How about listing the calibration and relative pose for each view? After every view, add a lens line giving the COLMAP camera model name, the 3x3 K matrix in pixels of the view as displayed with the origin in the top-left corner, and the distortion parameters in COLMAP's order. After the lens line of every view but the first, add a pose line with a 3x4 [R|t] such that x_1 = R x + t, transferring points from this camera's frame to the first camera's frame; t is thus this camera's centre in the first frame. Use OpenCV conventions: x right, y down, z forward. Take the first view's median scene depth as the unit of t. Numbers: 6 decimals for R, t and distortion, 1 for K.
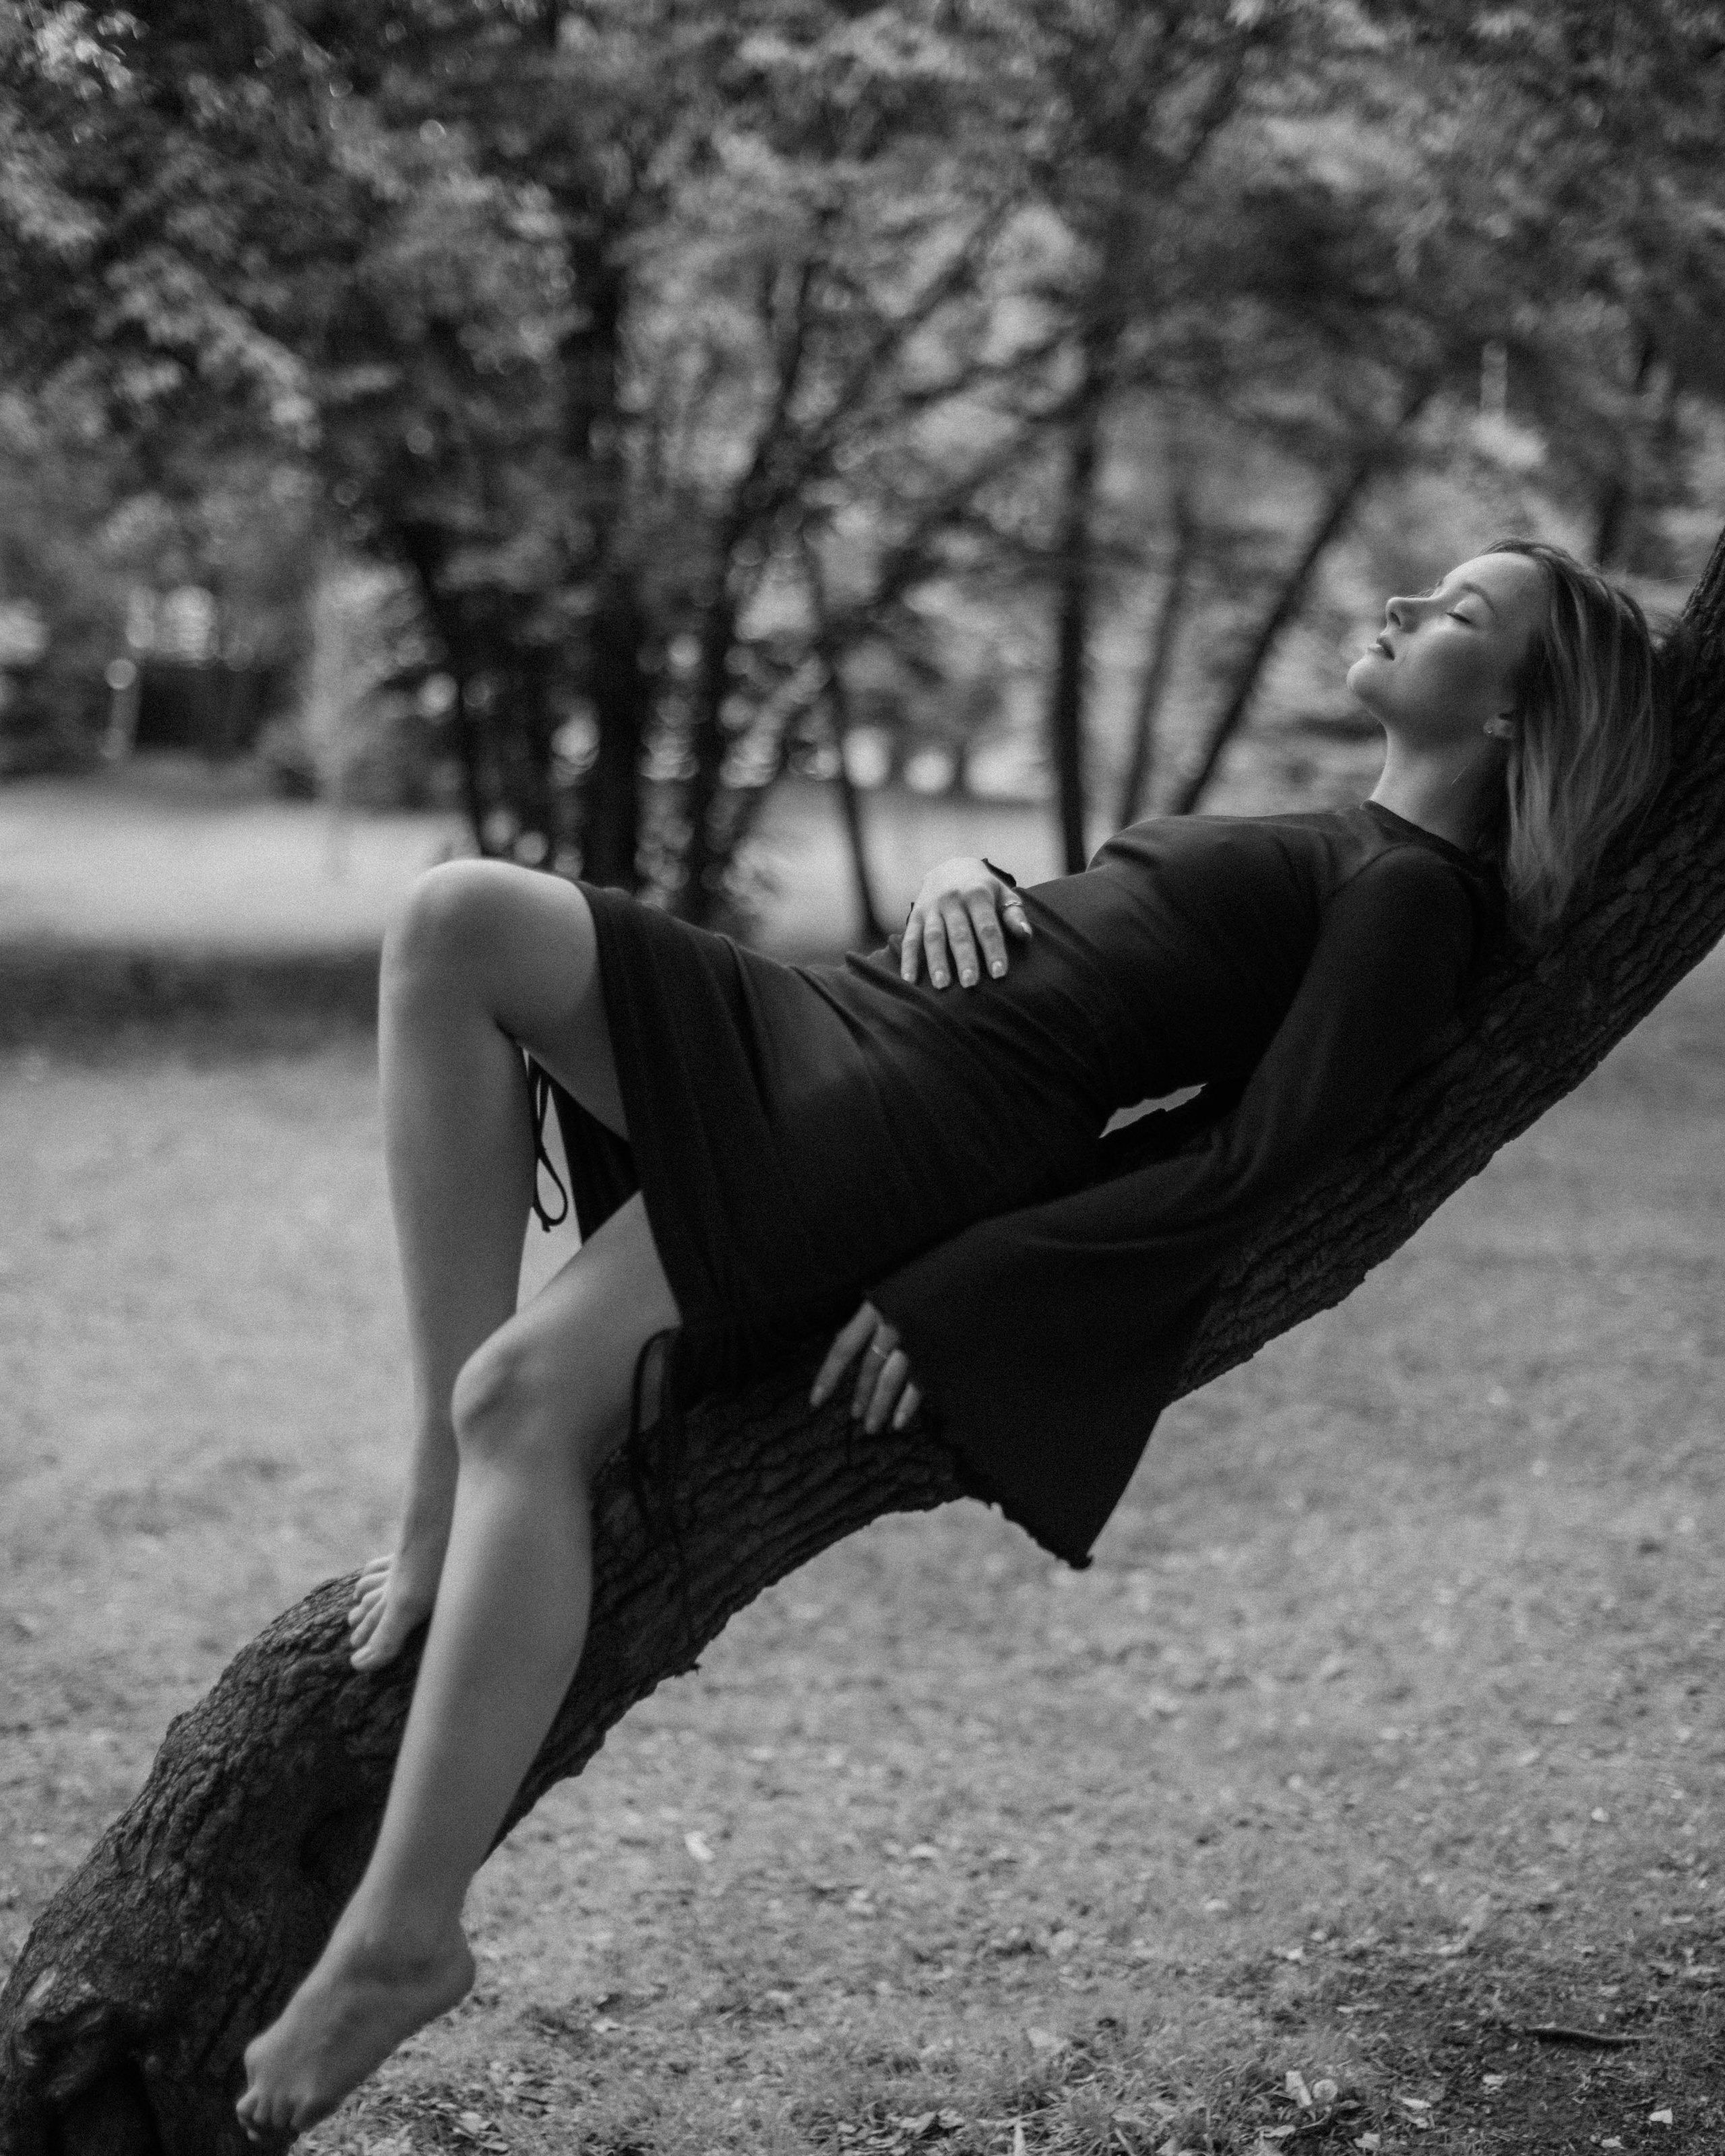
lens RADIAL K [[3804.7, 0, 902.8], [0, 3804.7, 1244.8], [0, 0, 1]] dist [-0.128871, 0.037151]
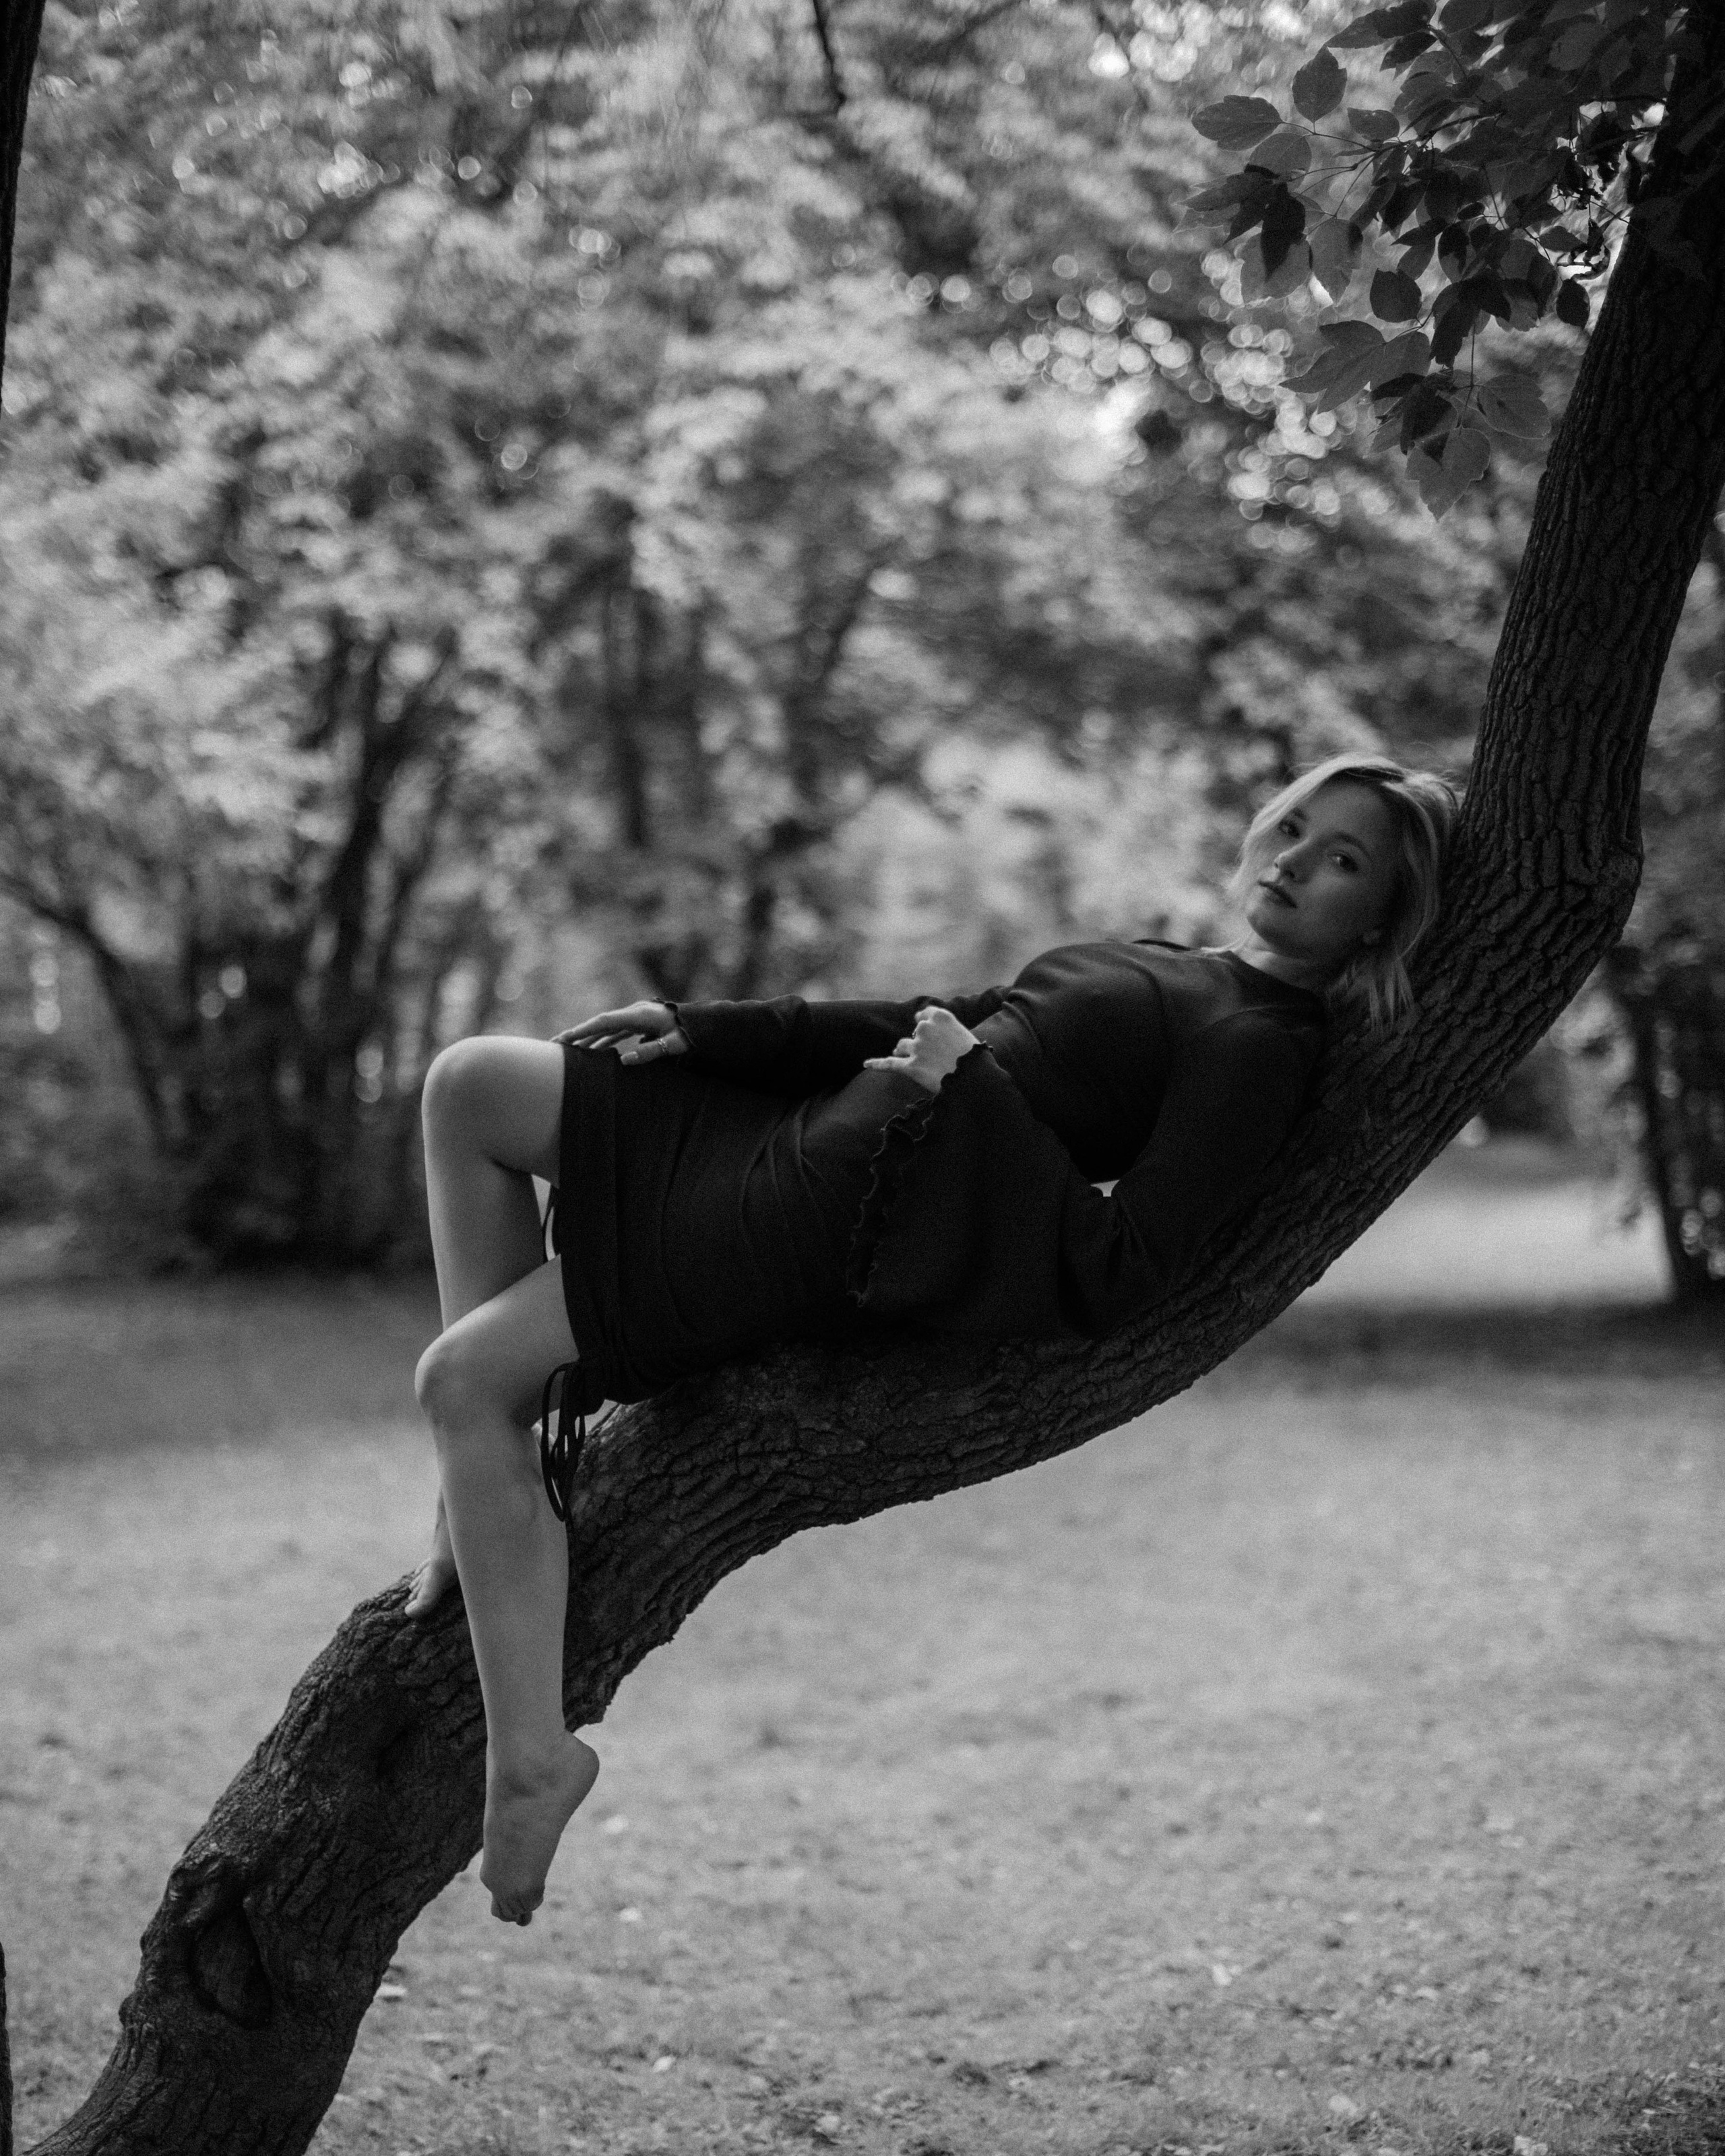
lens RADIAL K [[3801.0, 0, 859.9], [0, 3801.0, 1261.9], [0, 0, 1]] dist [-0.111507, 0.008773]
pose [[0.925657, -0.006049, -0.378315, 0.493764], [-0.032034, 0.995029, -0.094291, 0.101219], [0.377005, 0.099401, 0.920862, -0.191108]]
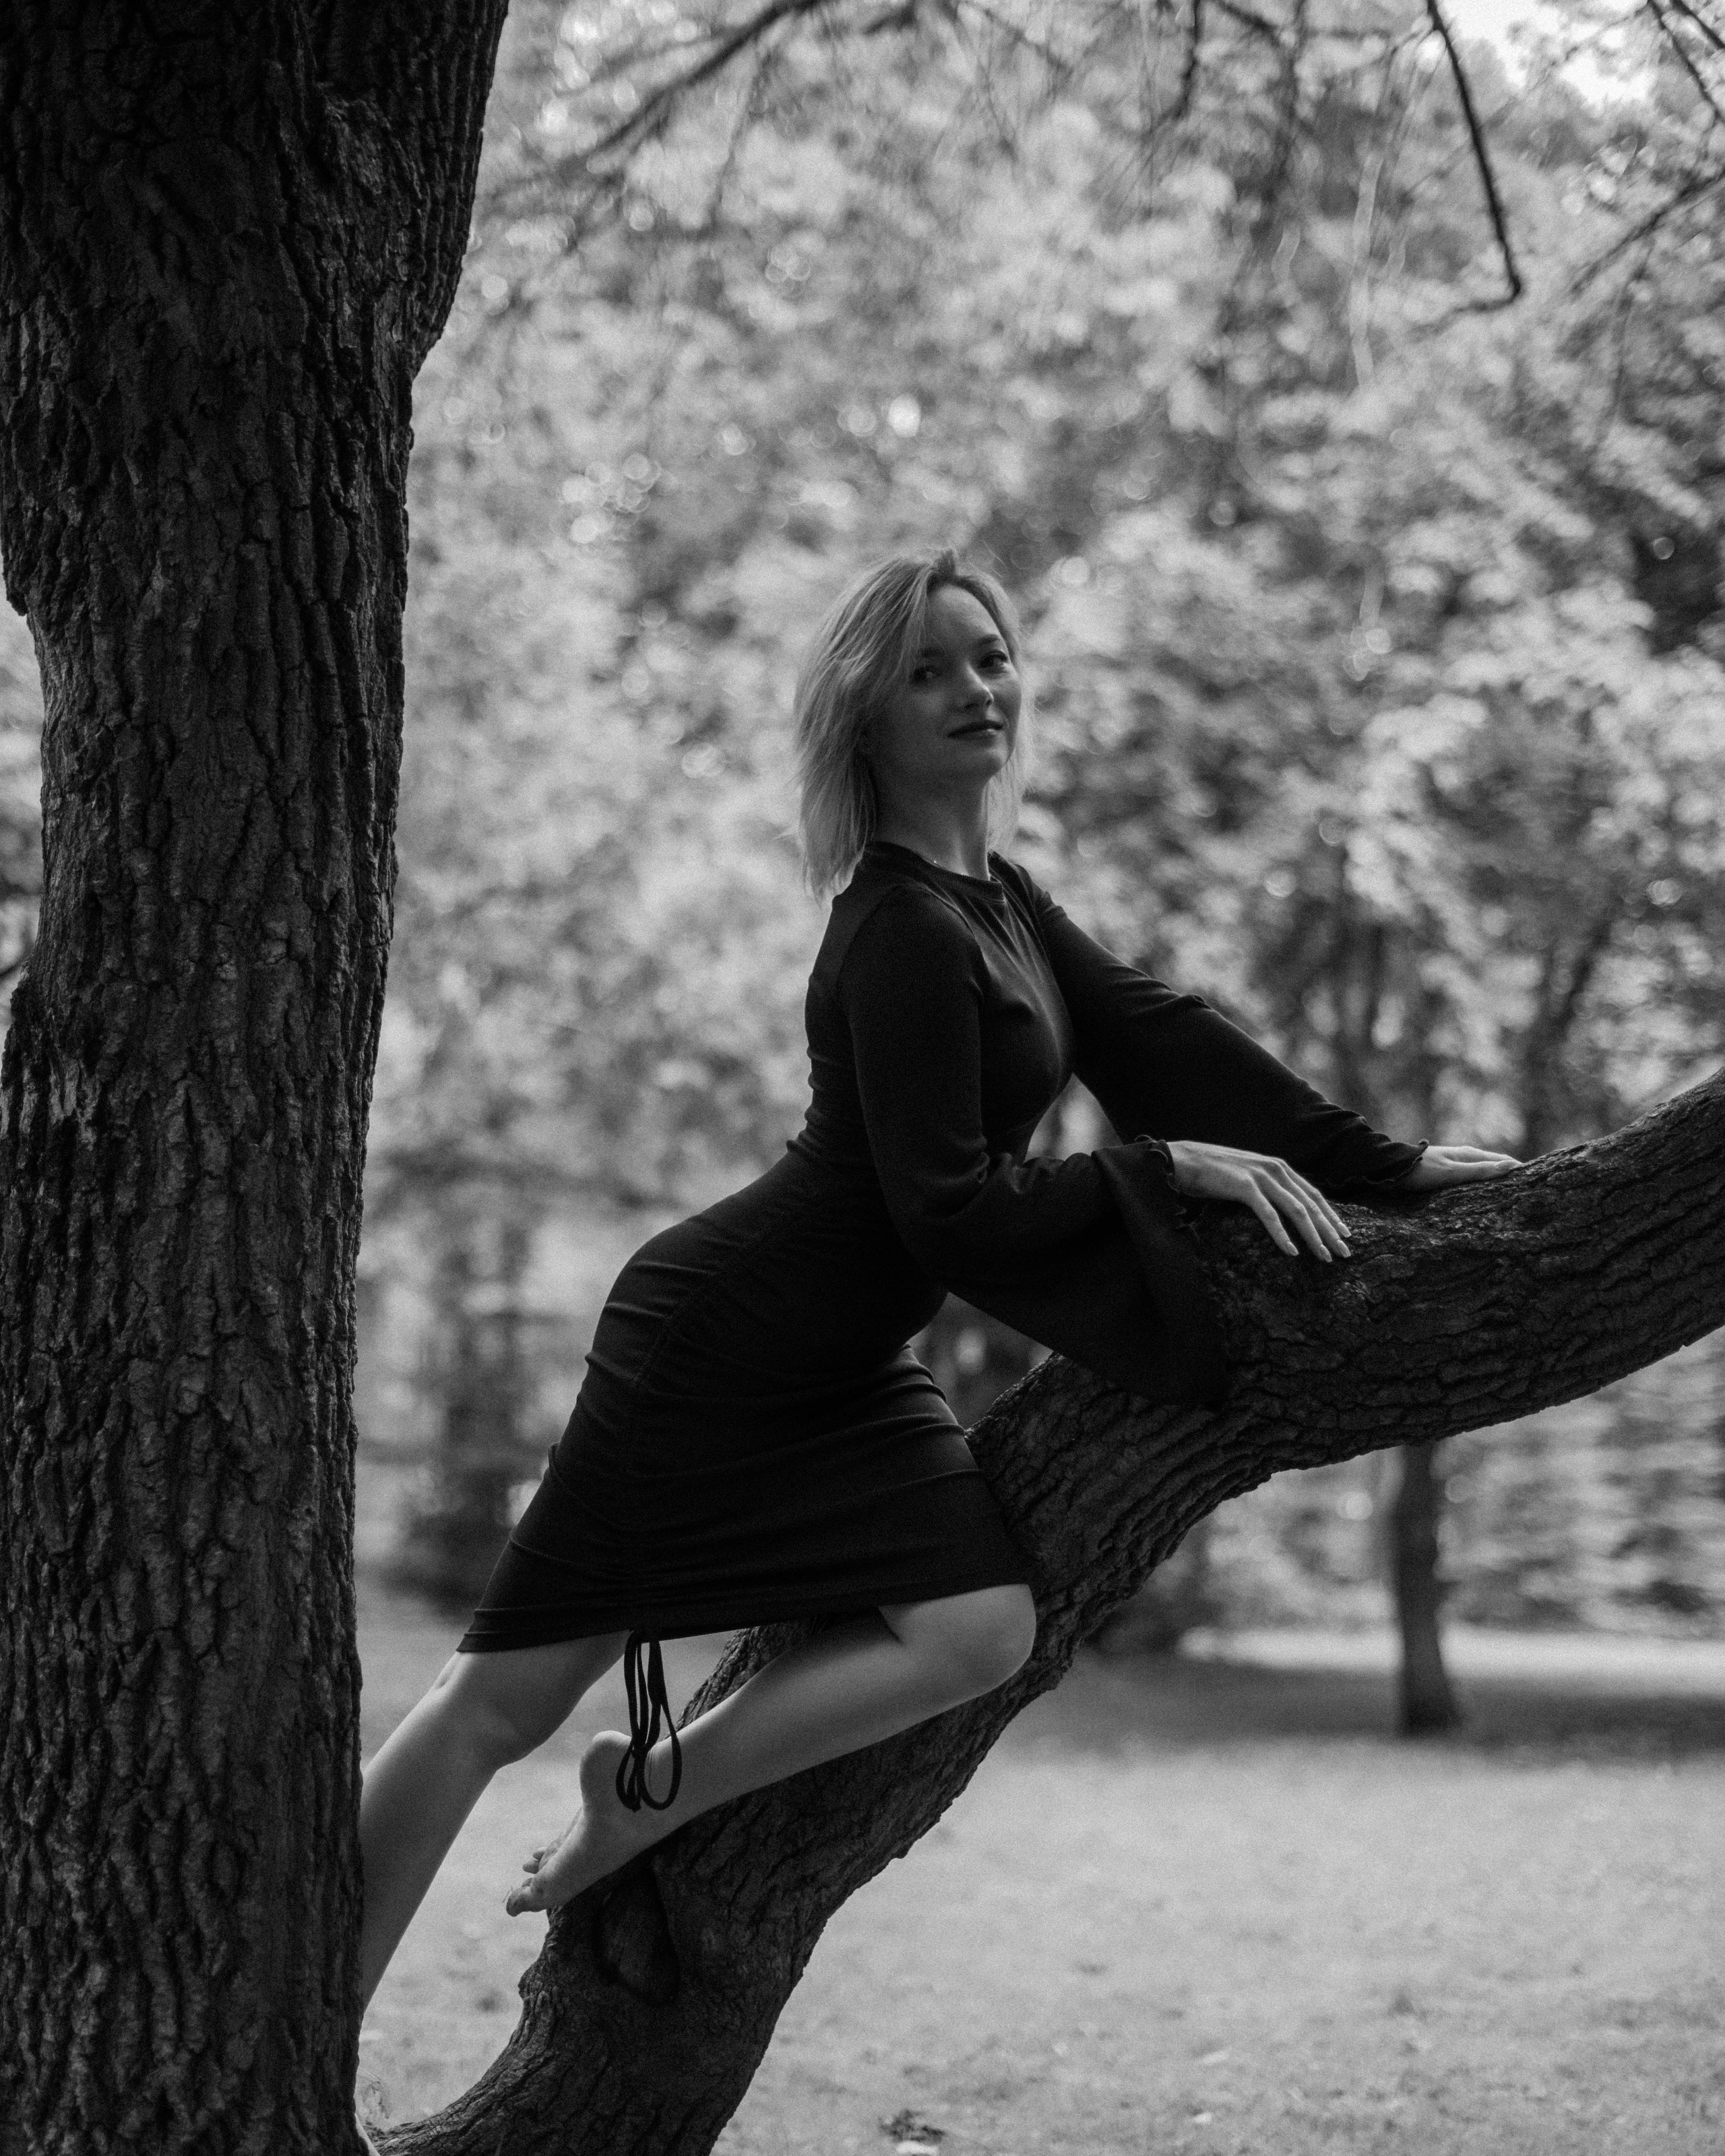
lens RADIAL K [[3804.7, 0, 902.8], [0, 3804.7, 1244.8], [0, 0, 1]] dist [-0.128871, 0.037151]
pose [[0.835718, -0.033924, -0.548109, 0.527999], [-0.097520, 0.973059, -0.208918, 0.255724], [0.540430, 0.228049, 0.809895, -0.018358]]
